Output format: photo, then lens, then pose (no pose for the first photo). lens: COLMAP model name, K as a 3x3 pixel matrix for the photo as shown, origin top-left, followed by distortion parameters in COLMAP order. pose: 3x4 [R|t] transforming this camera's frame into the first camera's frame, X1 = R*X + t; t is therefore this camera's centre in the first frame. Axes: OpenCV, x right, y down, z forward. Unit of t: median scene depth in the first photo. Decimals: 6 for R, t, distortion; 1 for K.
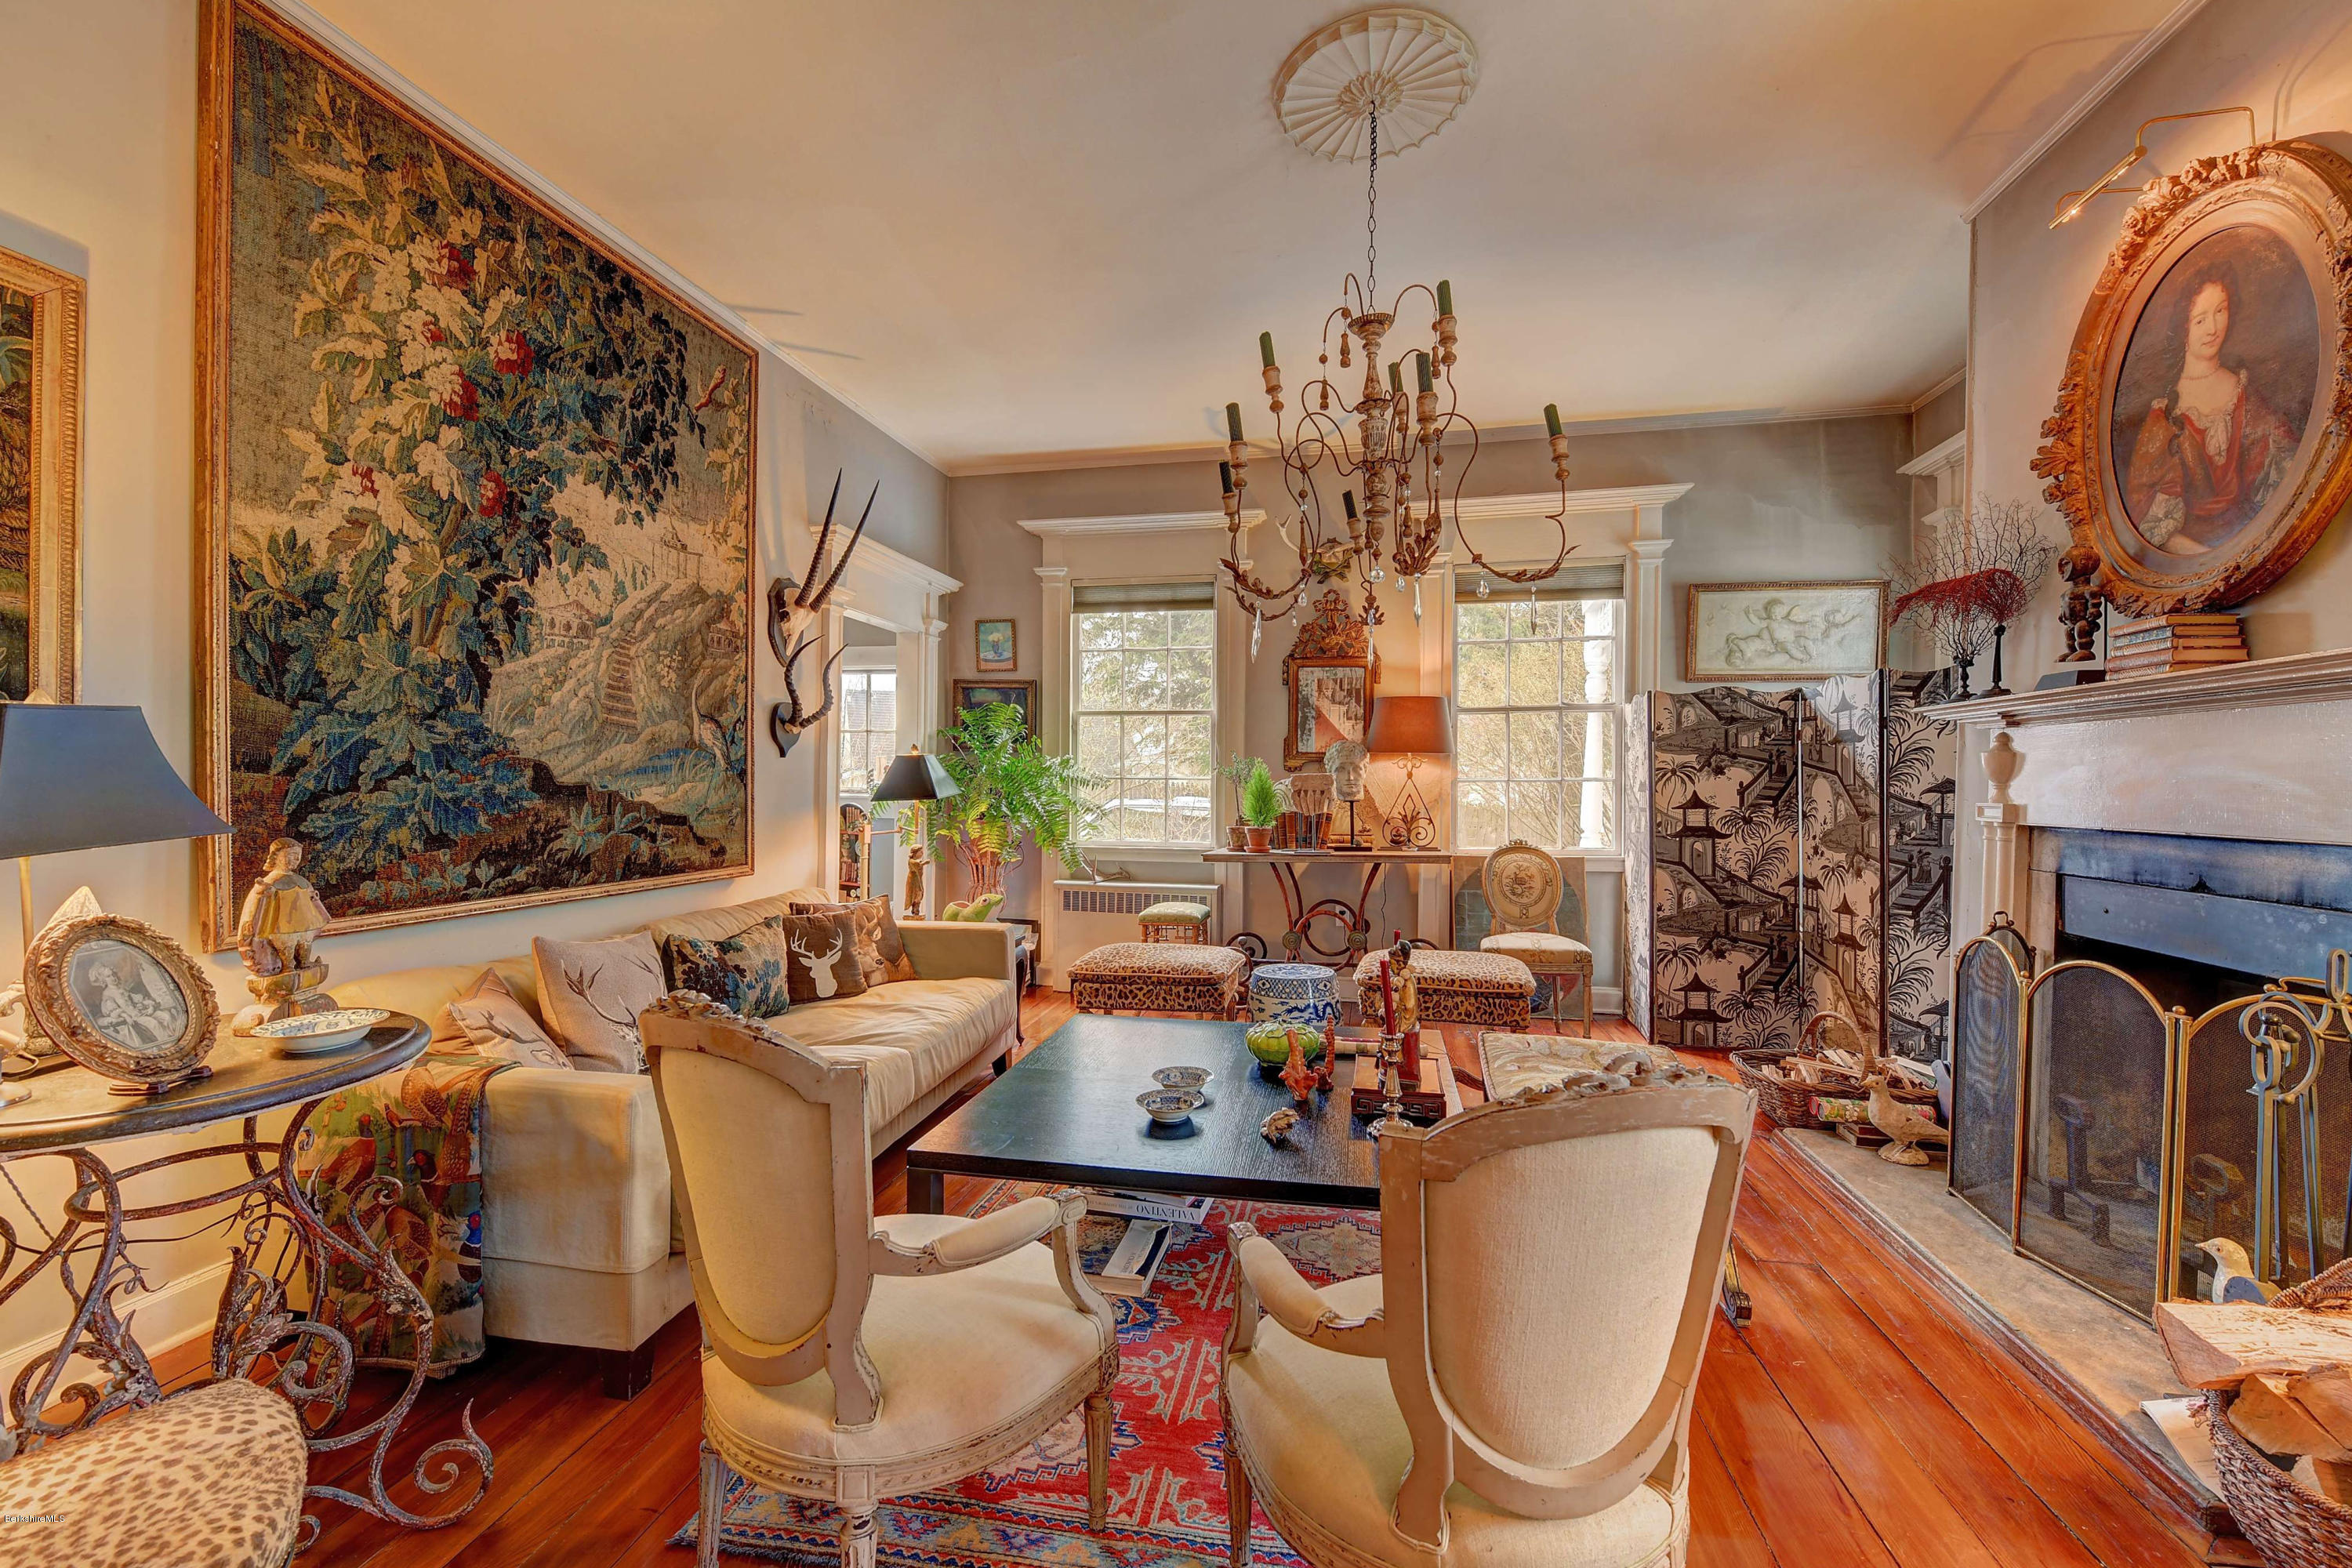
lens RADIAL K [[931.2, 0, 1176.0], [0, 931.2, 784.0], [0, 0, 1]] dist [-0.001031, -0.000225]
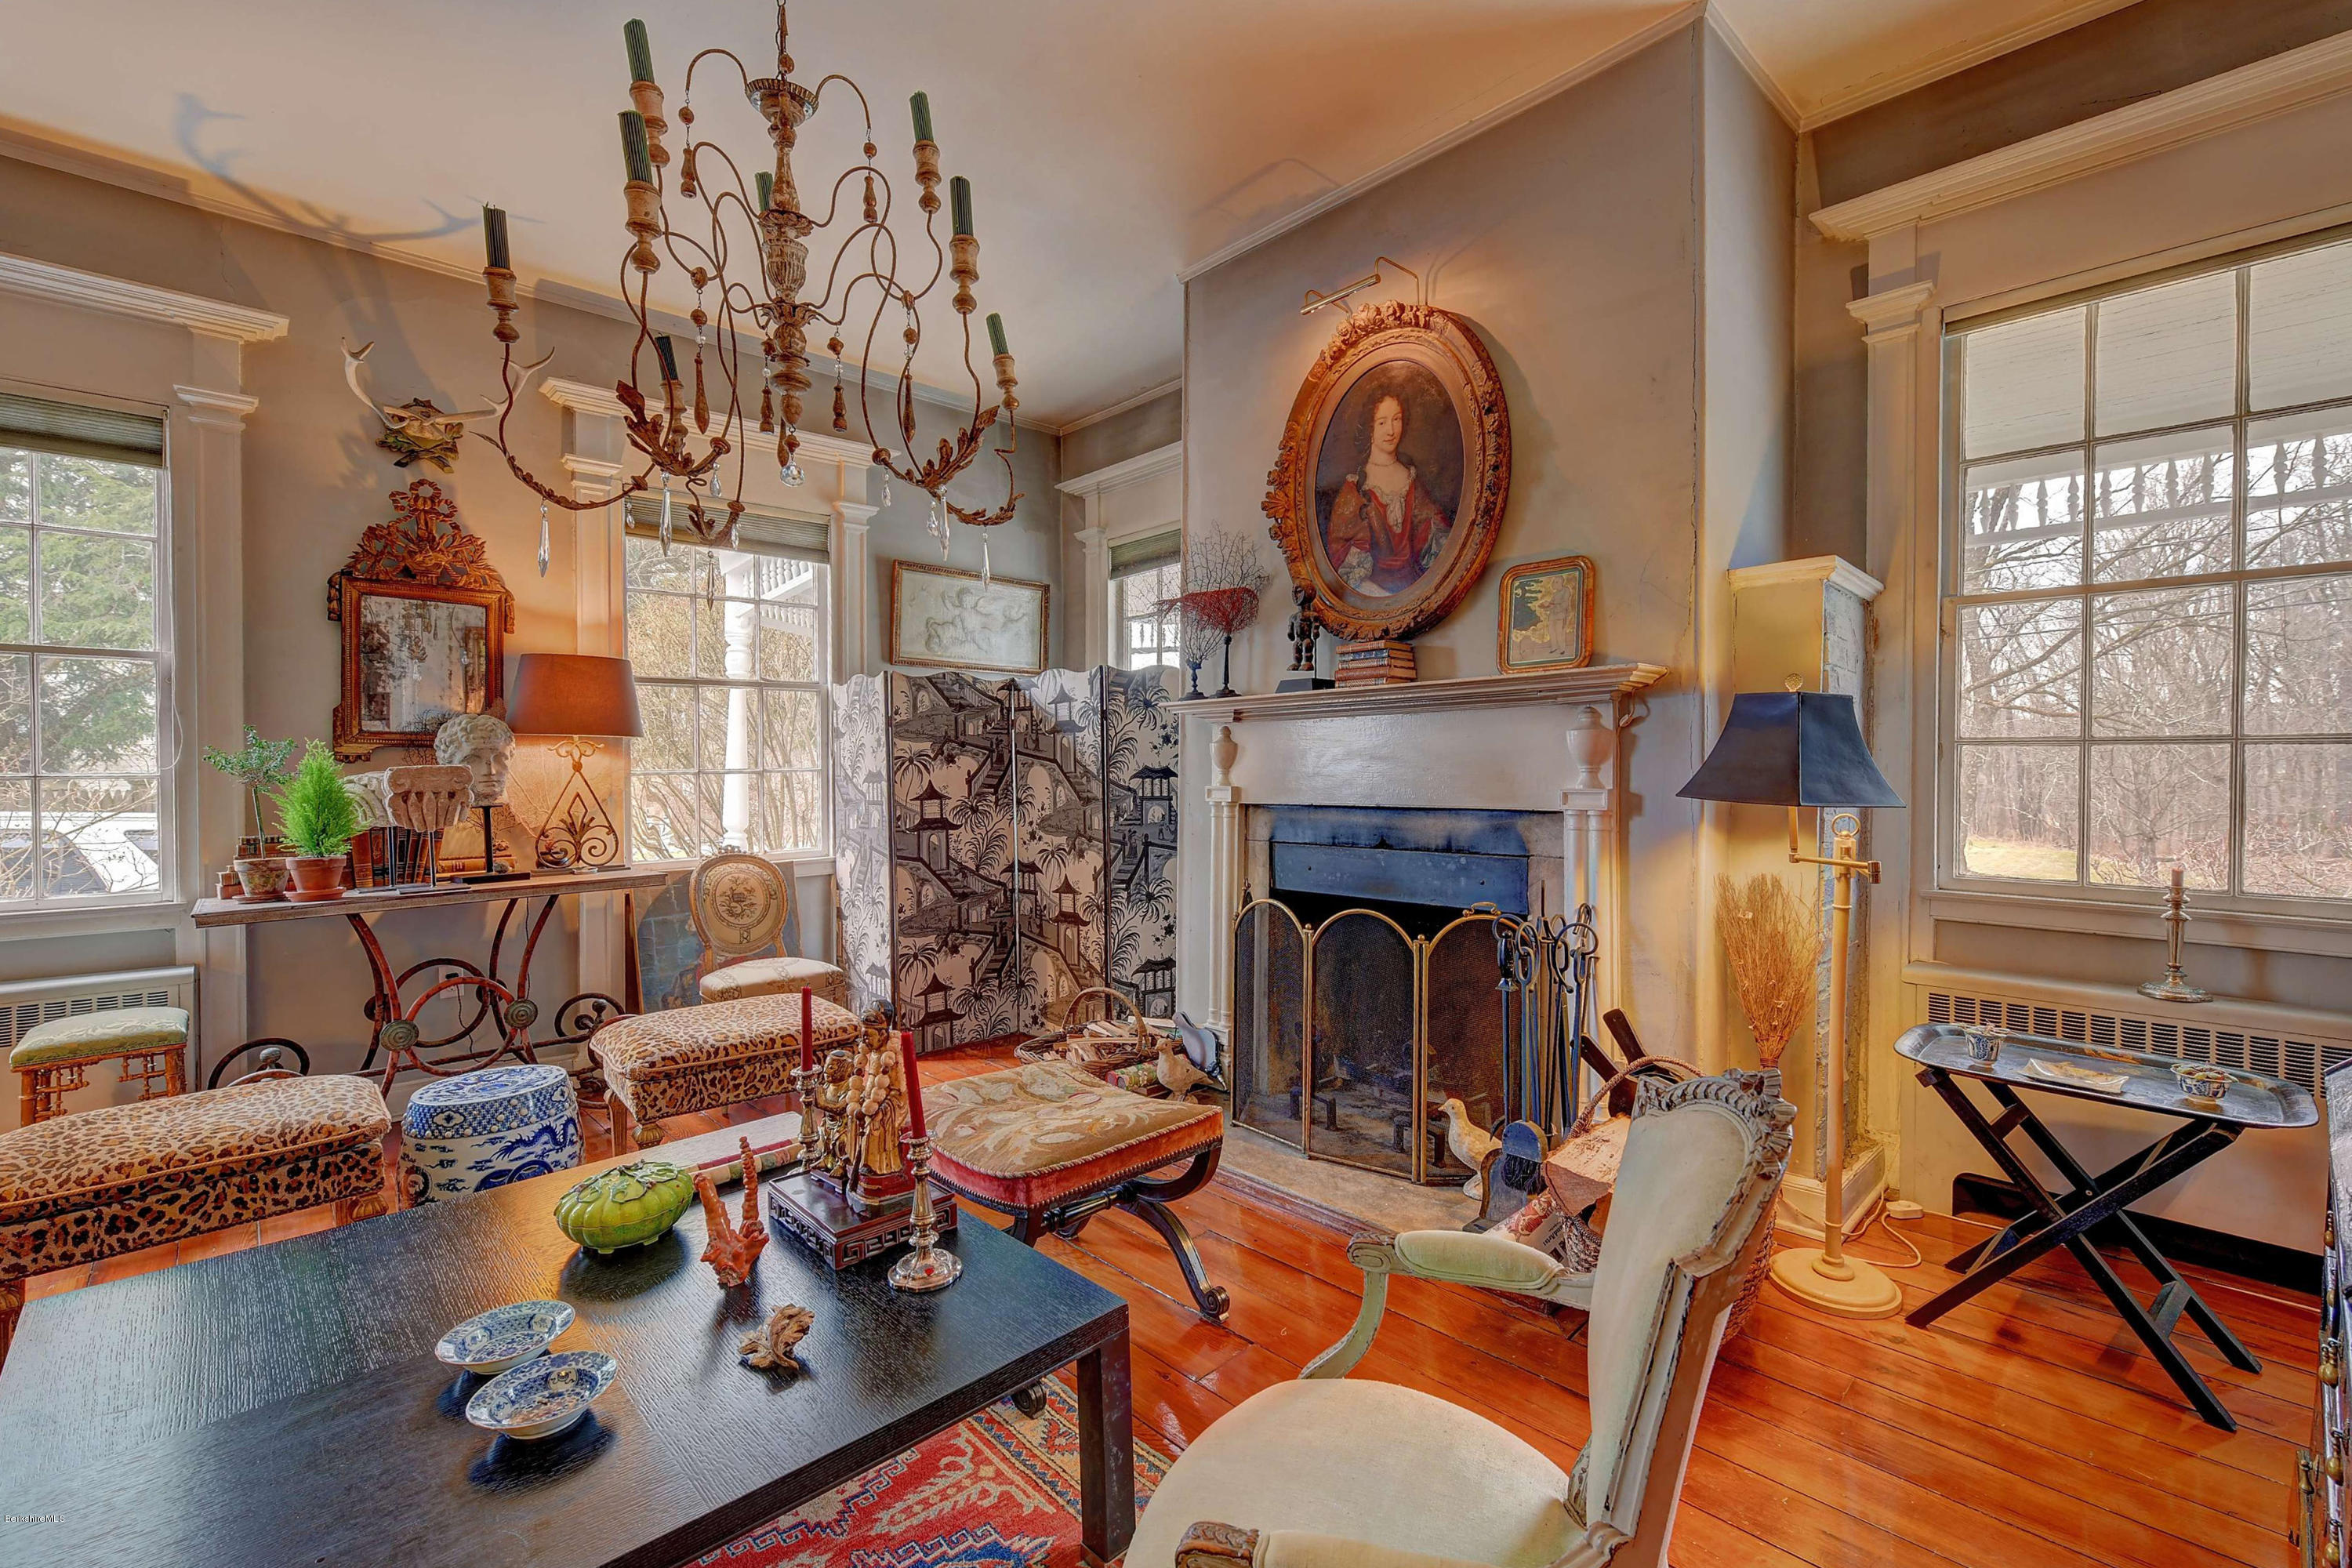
lens RADIAL K [[1017.6, 0, 1176.0], [0, 1017.6, 784.0], [0, 0, 1]] dist [-0.001948, -0.000464]
pose [[0.569223, -0.022543, 0.821874, -0.157715], [0.014449, 0.999744, 0.017414, -0.003882], [-0.822056, 0.001963, 0.569403, 0.225633]]
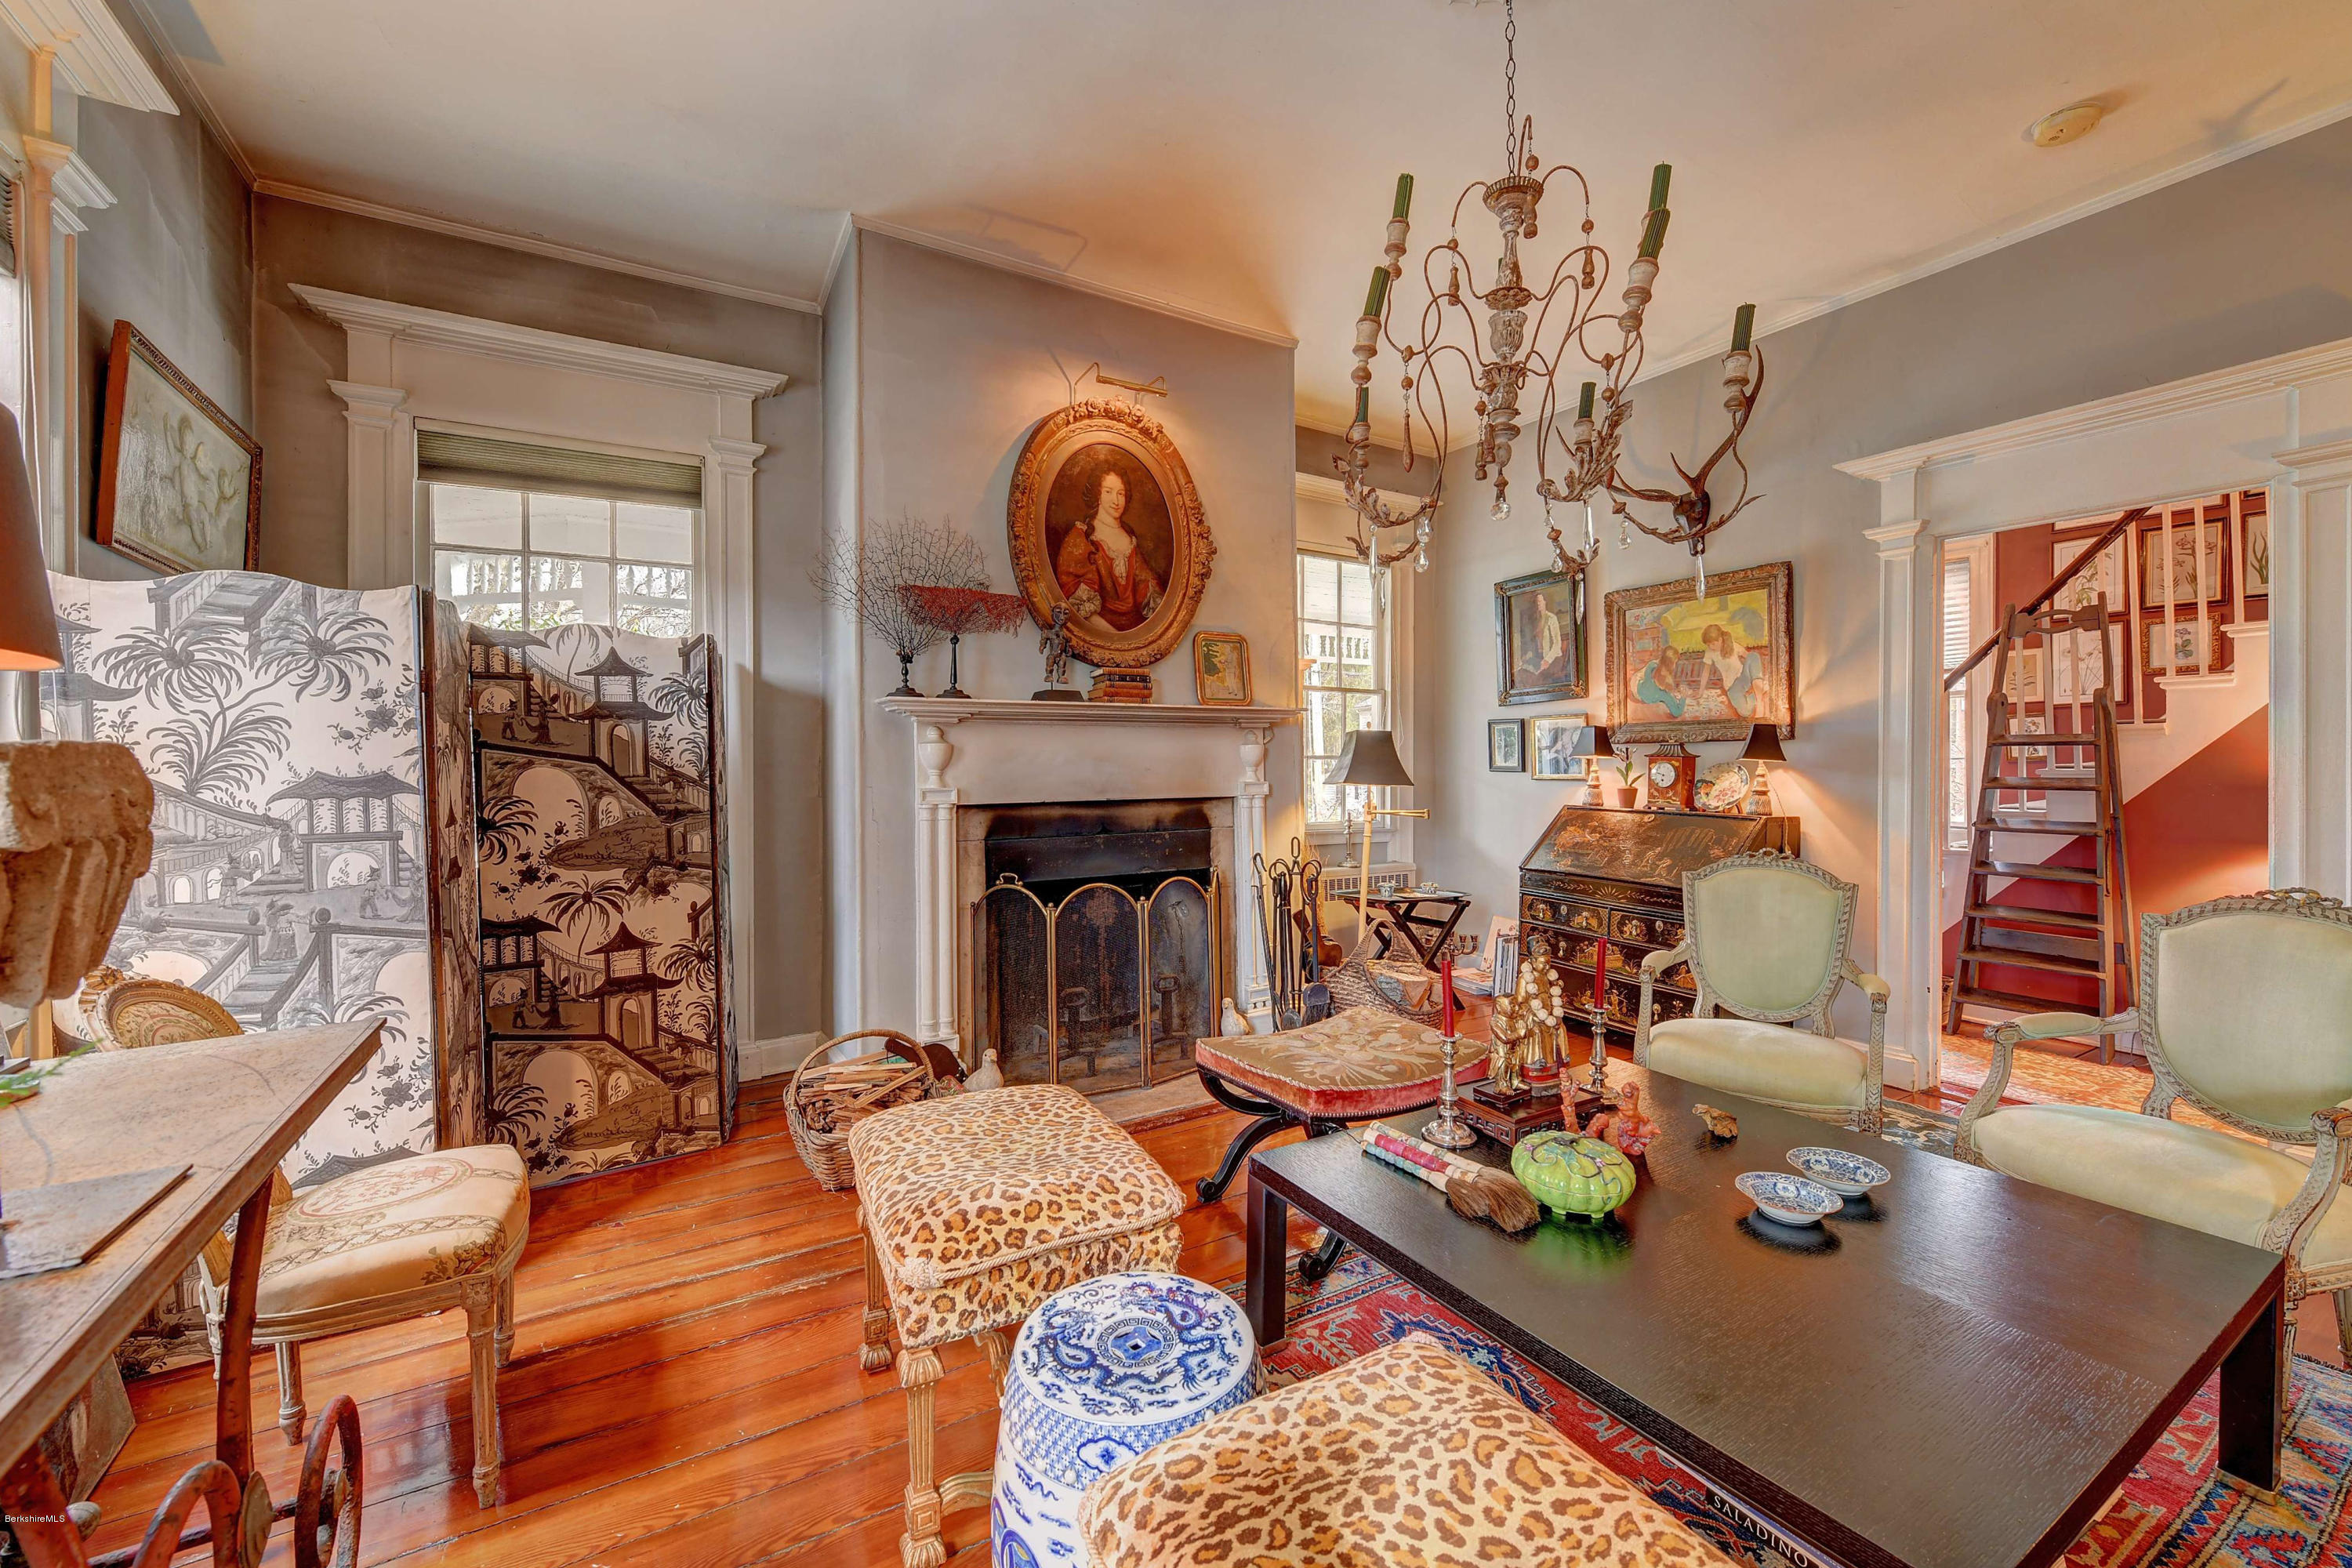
lens RADIAL K [[931.2, 0, 1176.0], [0, 931.2, 784.0], [0, 0, 1]] dist [-0.001031, -0.000225]
pose [[-0.677170, -0.011157, 0.735742, -0.119002], [0.008391, 0.999703, 0.022882, -0.005857], [-0.735779, 0.021669, -0.676875, 1.132492]]
